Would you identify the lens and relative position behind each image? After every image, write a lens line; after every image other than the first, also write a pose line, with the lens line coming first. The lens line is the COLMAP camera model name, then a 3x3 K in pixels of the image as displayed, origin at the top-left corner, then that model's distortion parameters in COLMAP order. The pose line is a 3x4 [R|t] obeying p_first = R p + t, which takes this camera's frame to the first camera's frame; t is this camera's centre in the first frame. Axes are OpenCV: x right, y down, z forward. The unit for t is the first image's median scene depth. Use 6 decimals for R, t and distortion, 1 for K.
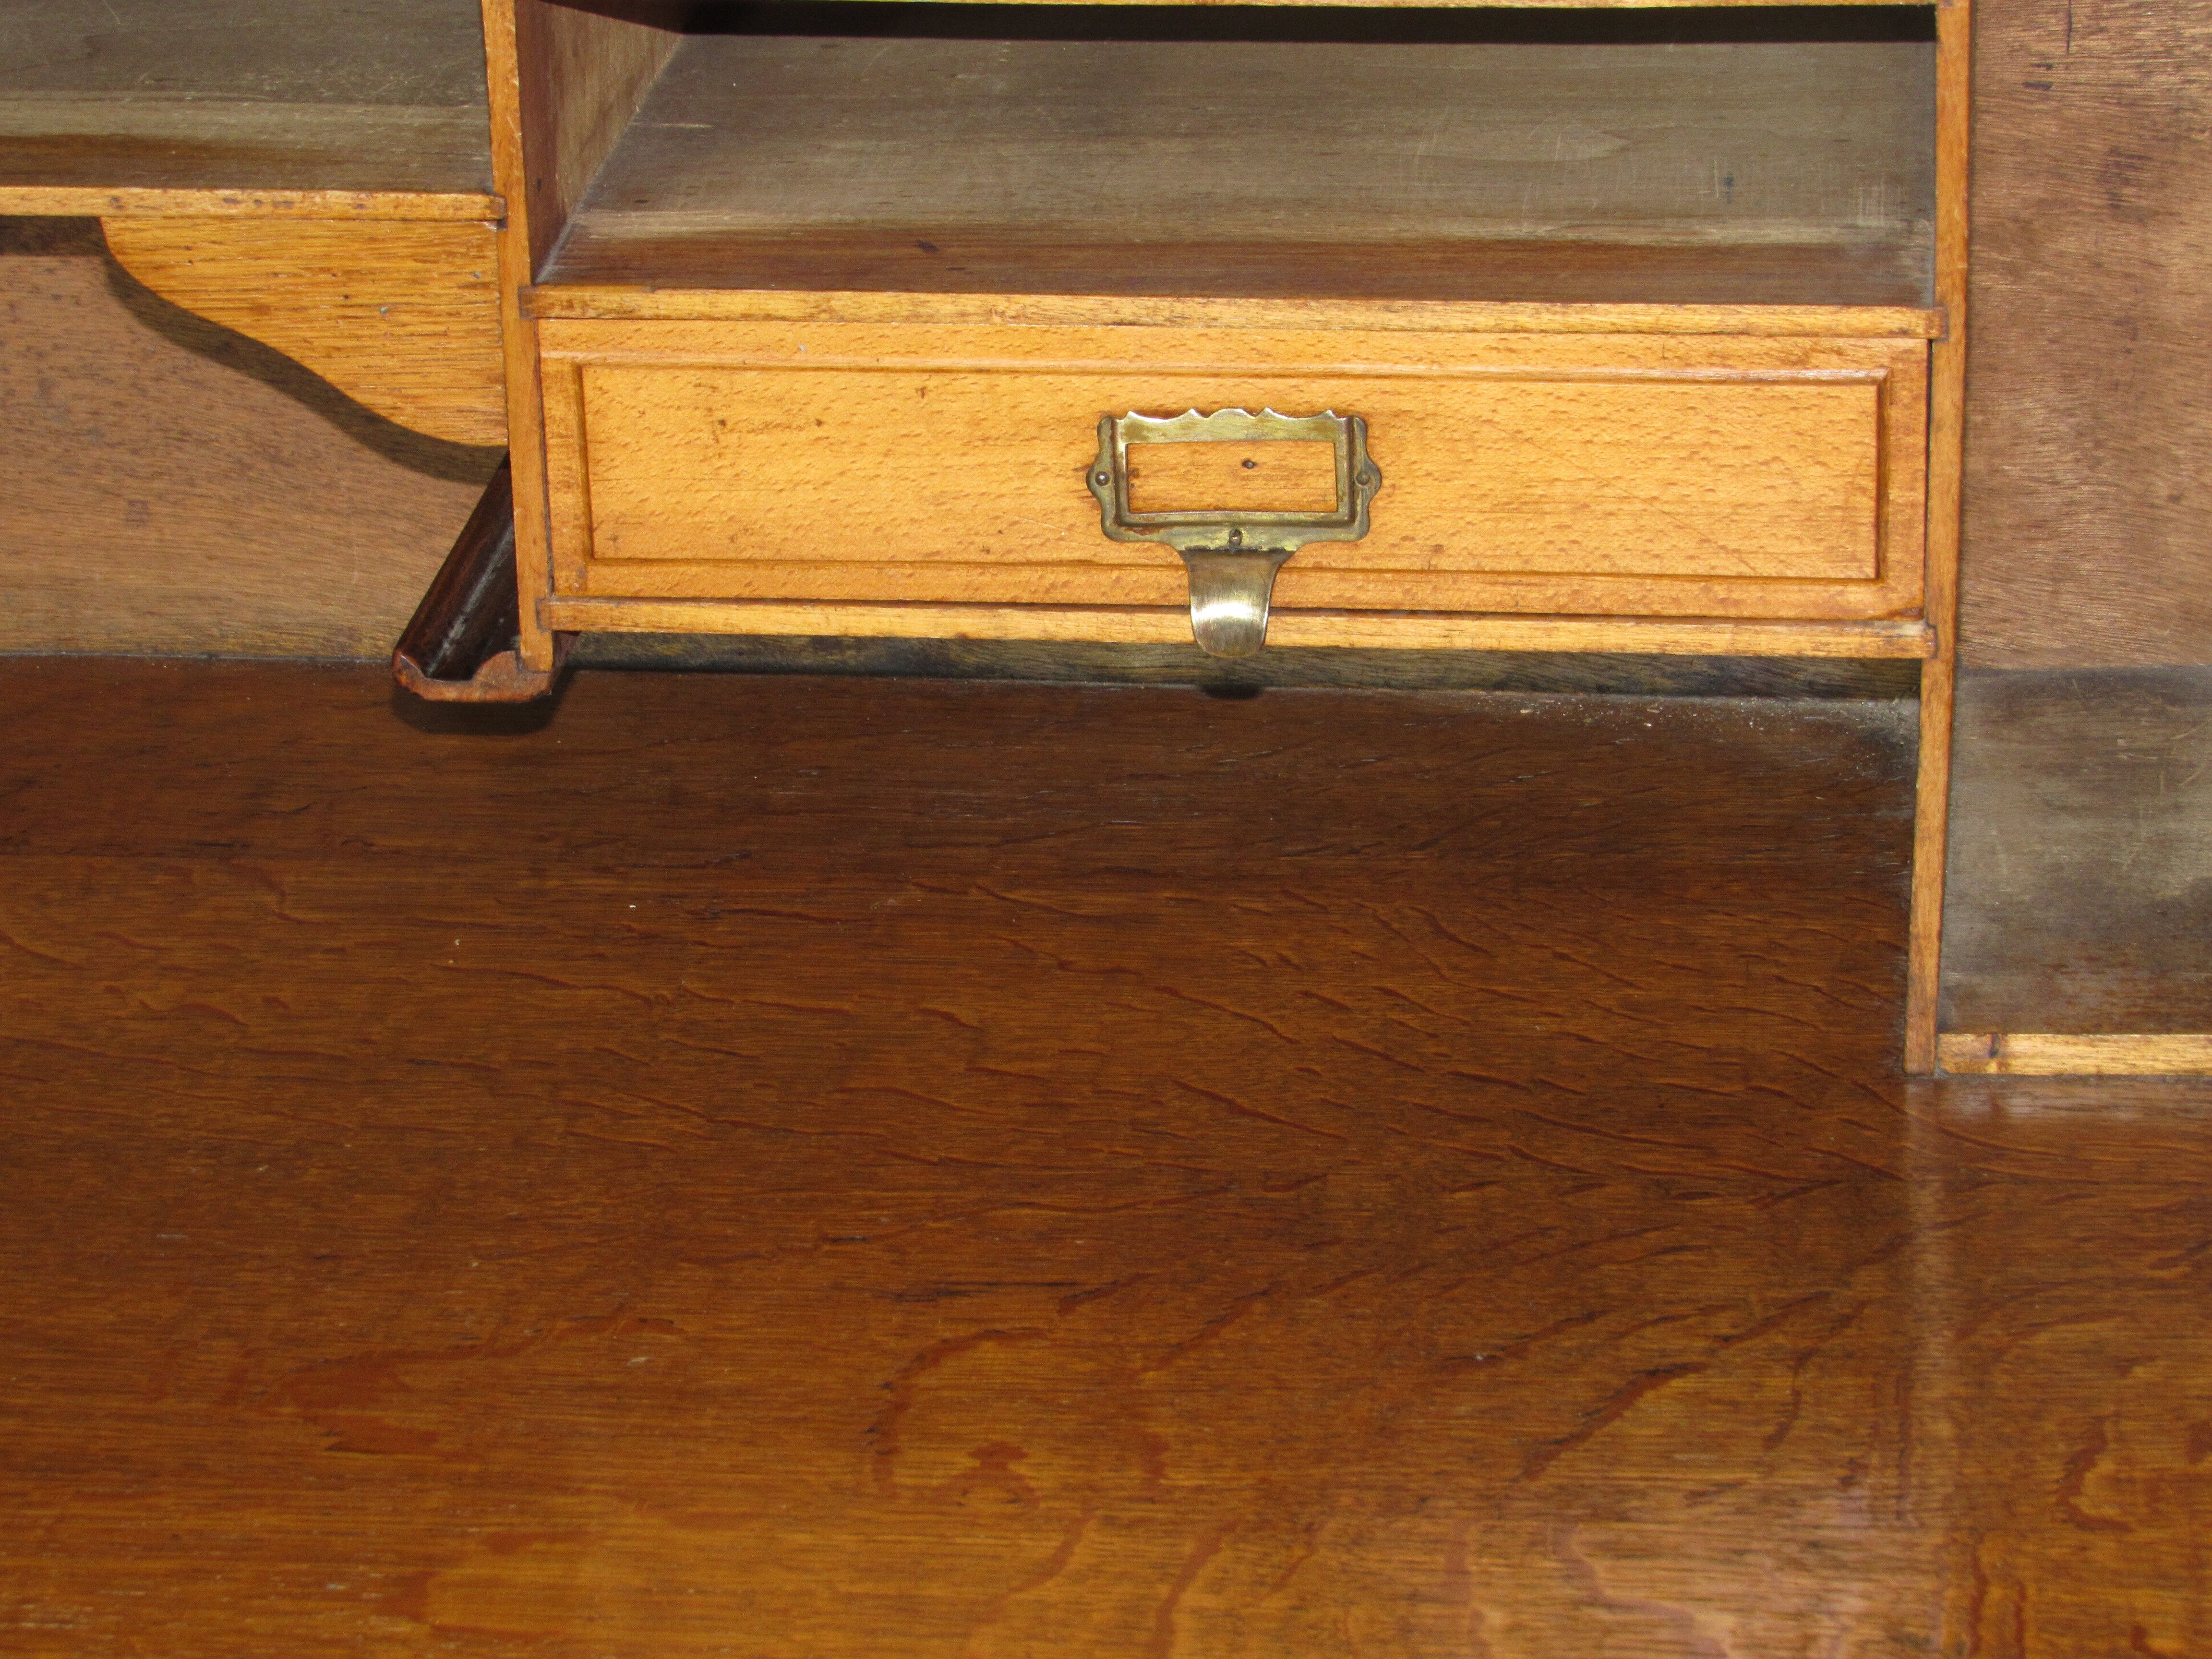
lens RADIAL K [[7137.5, 0, 1112.1], [0, 7137.5, 837.0], [0, 0, 1]] dist [-0.032715, 0.000000]
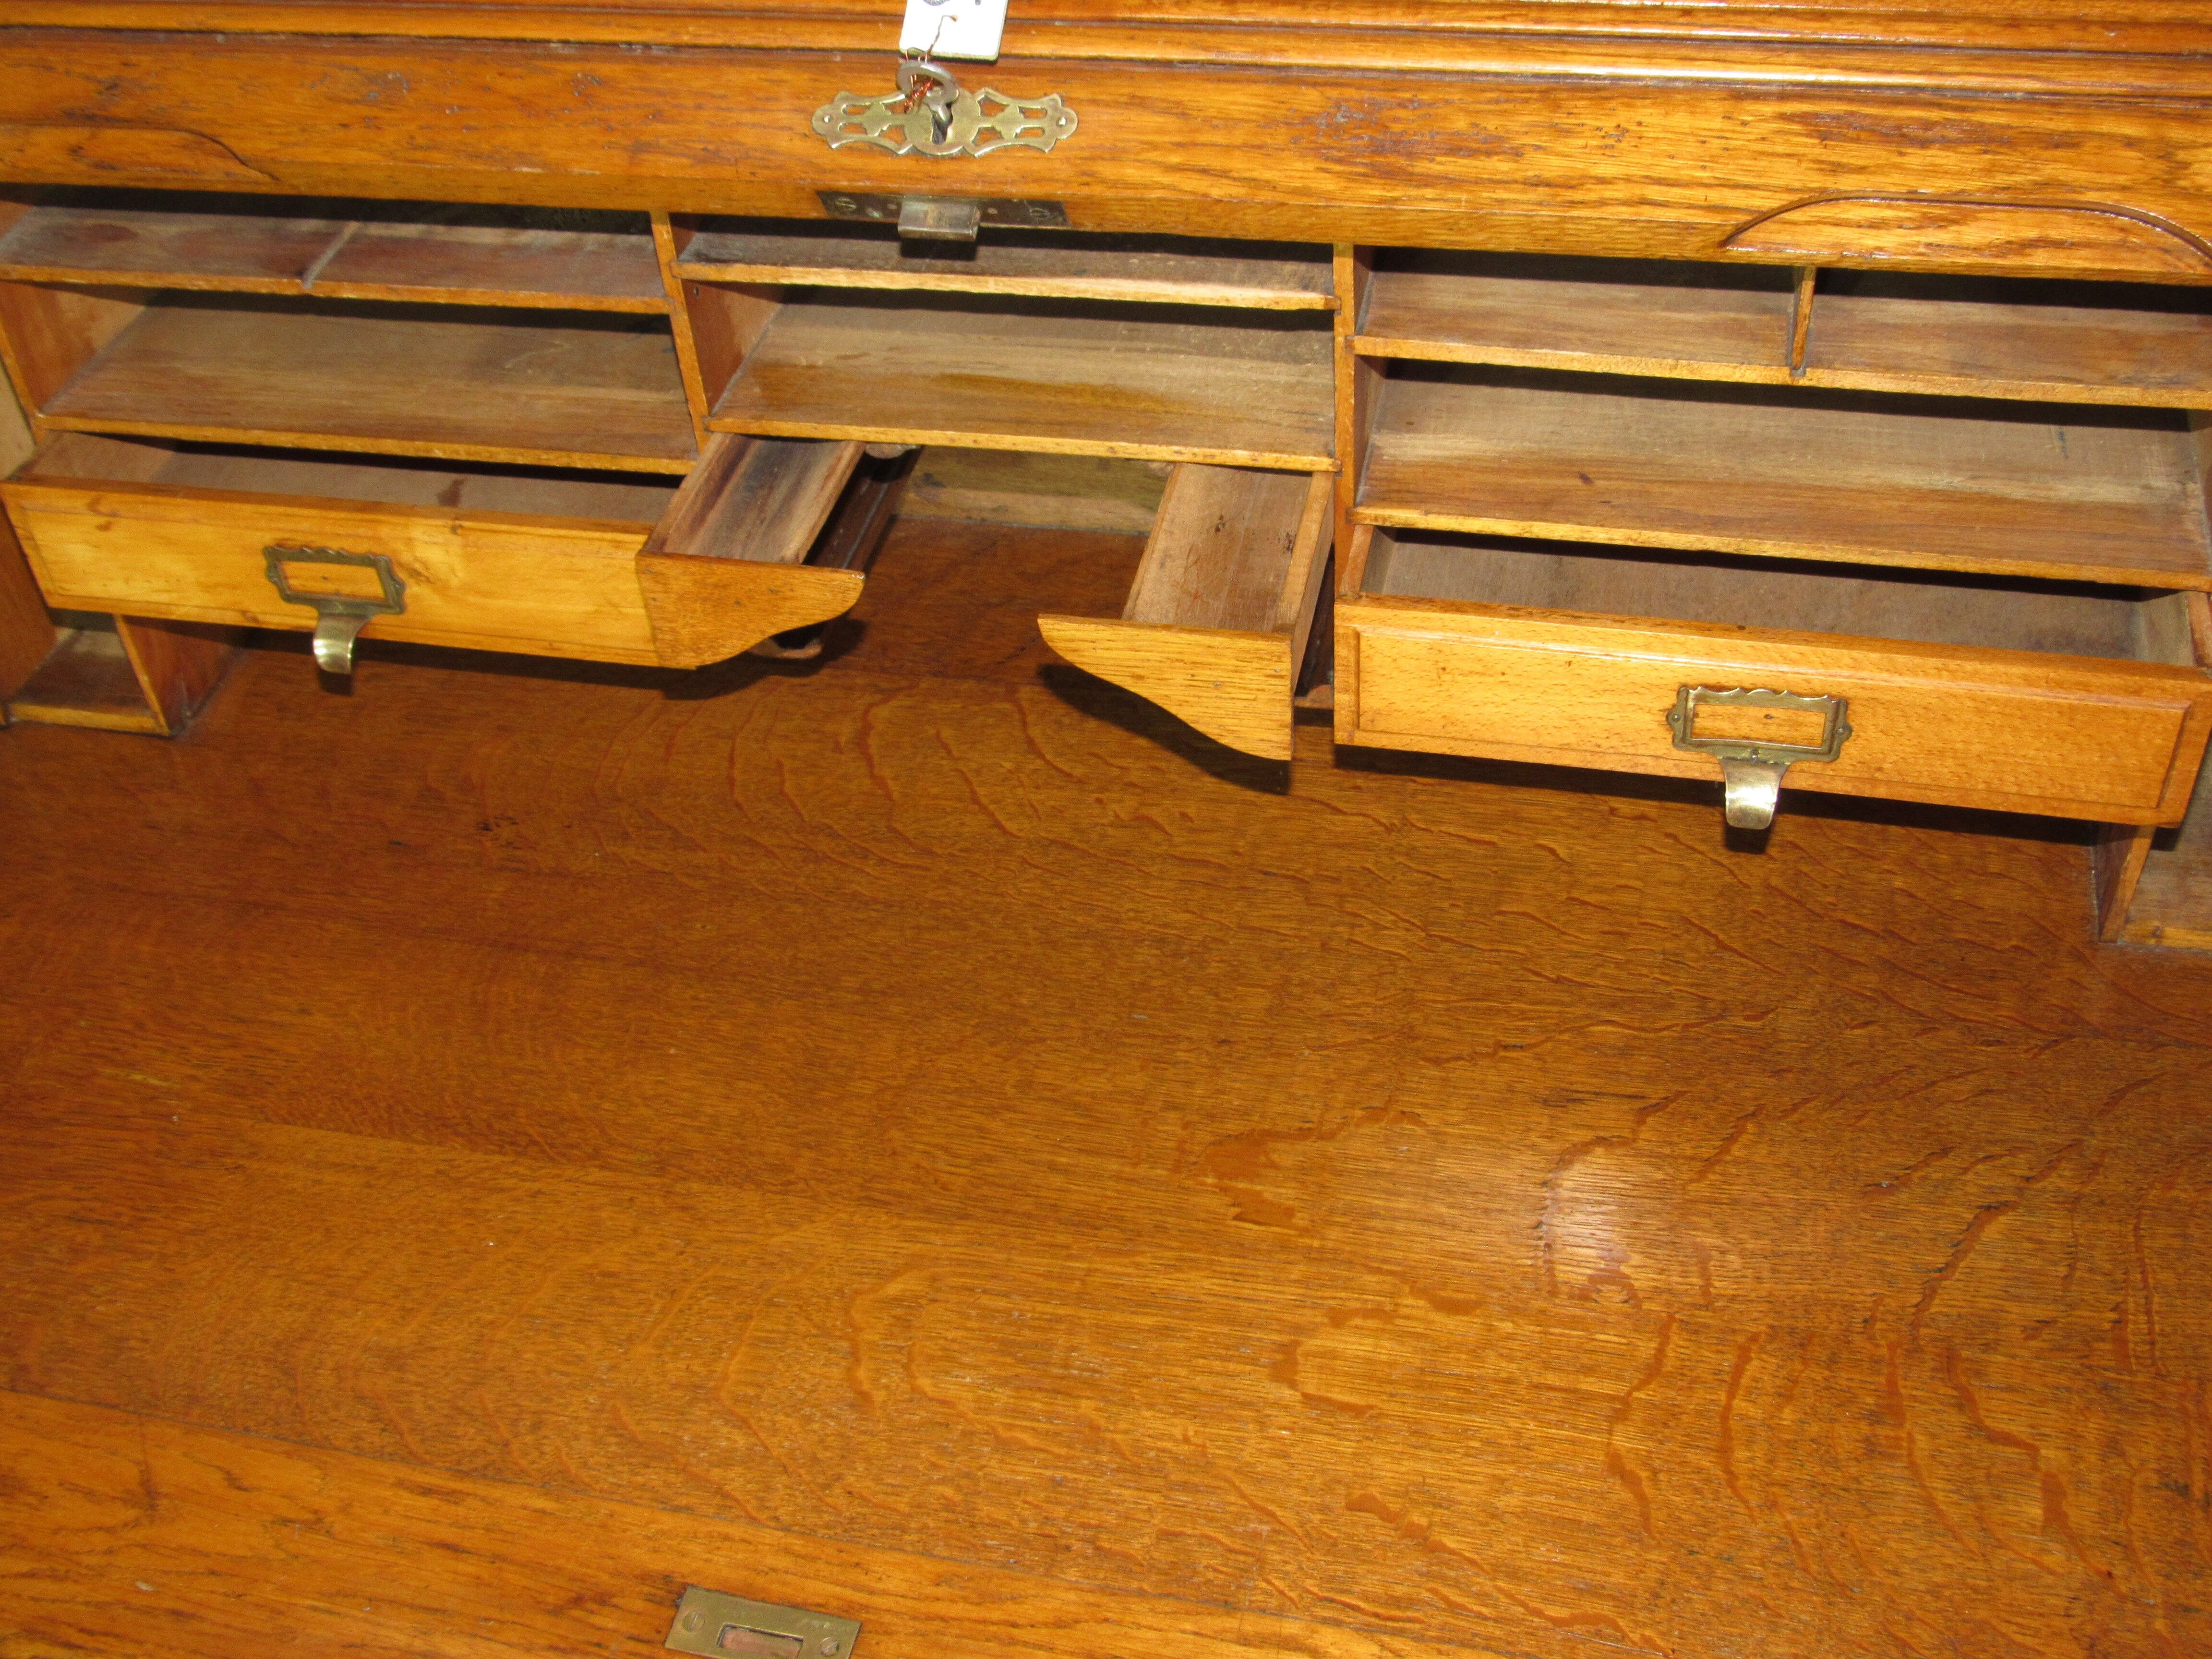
lens RADIAL K [[2431.7, 0, 1113.8], [0, 2431.7, 833.8], [0, 0, 1]] dist [-0.033815, 0.000000]
pose [[0.994497, 0.039508, -0.097033, -0.079707], [-0.005865, 0.945716, 0.324941, -0.193932], [0.104604, -0.322583, 0.940743, 0.425414]]
